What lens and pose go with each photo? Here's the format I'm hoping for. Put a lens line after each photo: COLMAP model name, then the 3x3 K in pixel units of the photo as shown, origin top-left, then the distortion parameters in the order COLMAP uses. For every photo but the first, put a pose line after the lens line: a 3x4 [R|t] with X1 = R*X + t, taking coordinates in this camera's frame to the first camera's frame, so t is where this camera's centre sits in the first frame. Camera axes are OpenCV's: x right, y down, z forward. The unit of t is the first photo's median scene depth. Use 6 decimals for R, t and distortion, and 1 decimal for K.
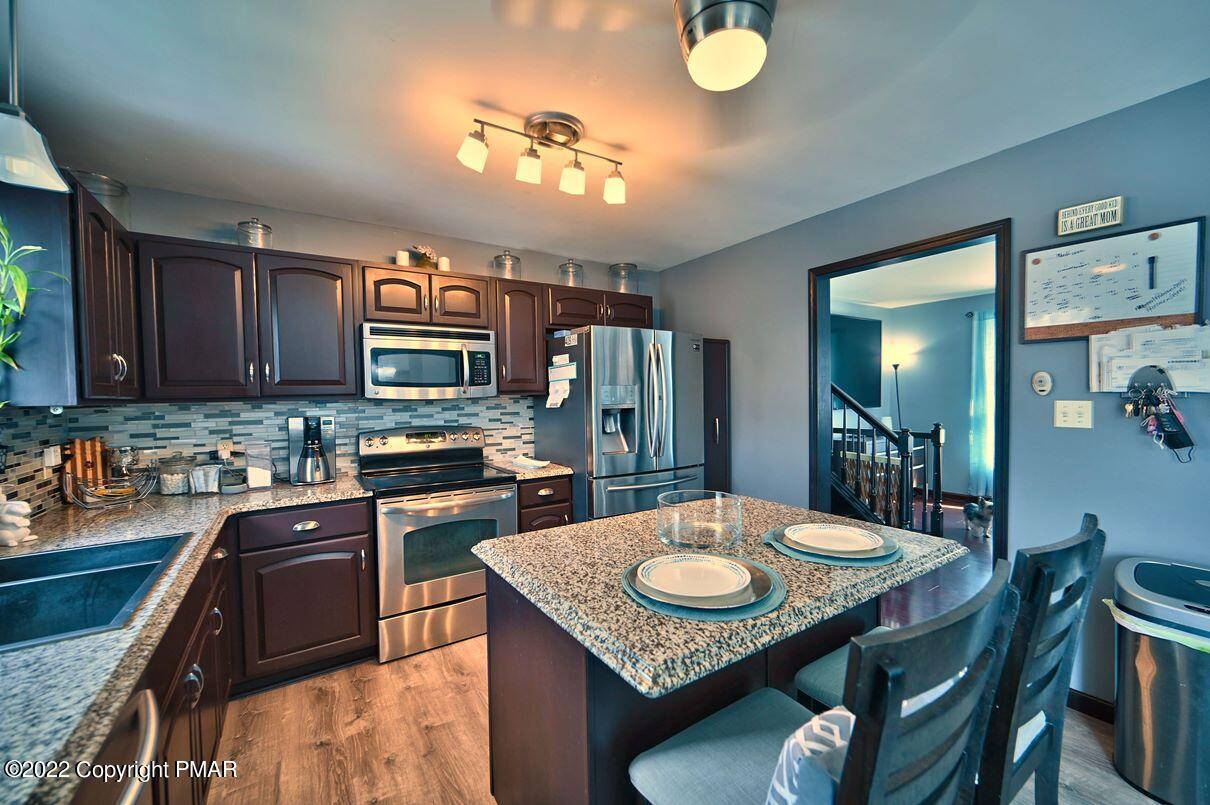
lens RADIAL K [[477.6, 0, 610.3], [0, 477.6, 404.7], [0, 0, 1]] dist [0.003019, 0.000199]
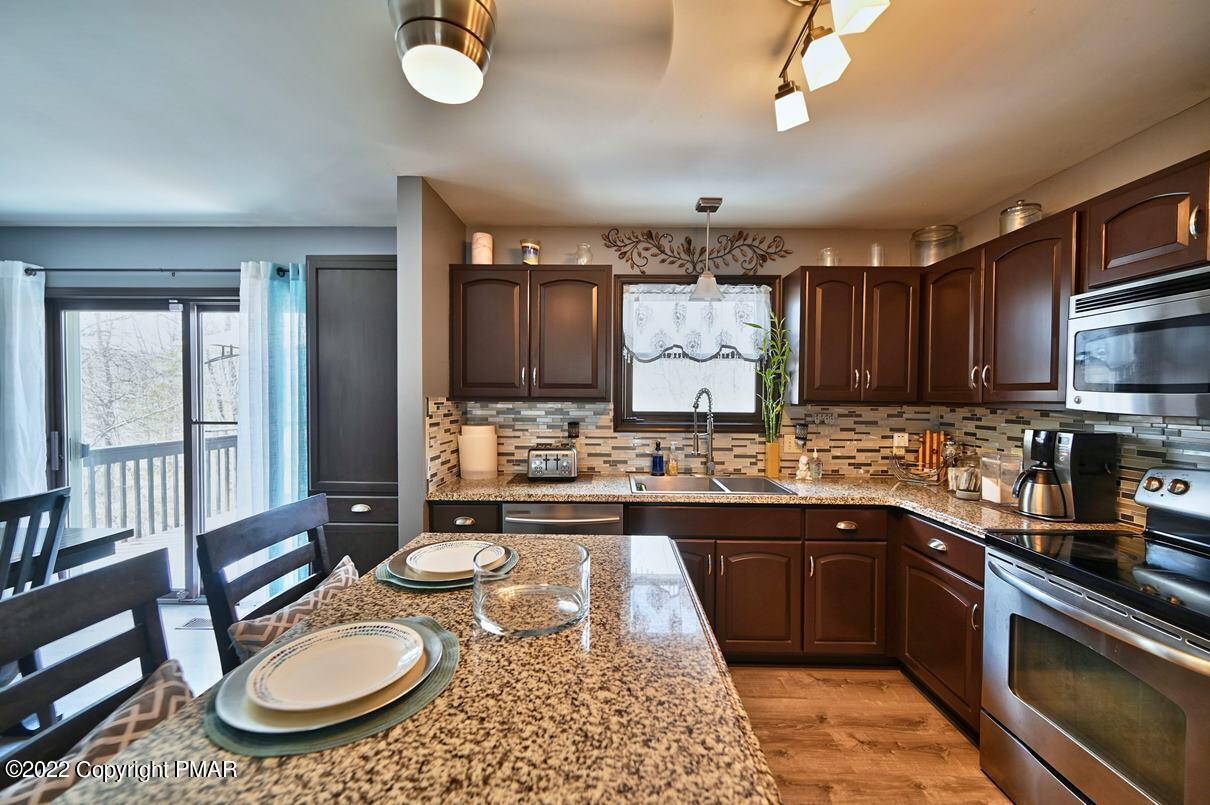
lens RADIAL K [[477.6, 0, 610.3], [0, 477.6, 402.0], [0, 0, 1]] dist [0.003019, 0.000199]
pose [[-0.561368, 0.022775, -0.827253, 0.484273], [-0.020473, 0.998933, 0.041395, -0.045369], [0.827313, 0.040174, -0.560303, 1.017229]]
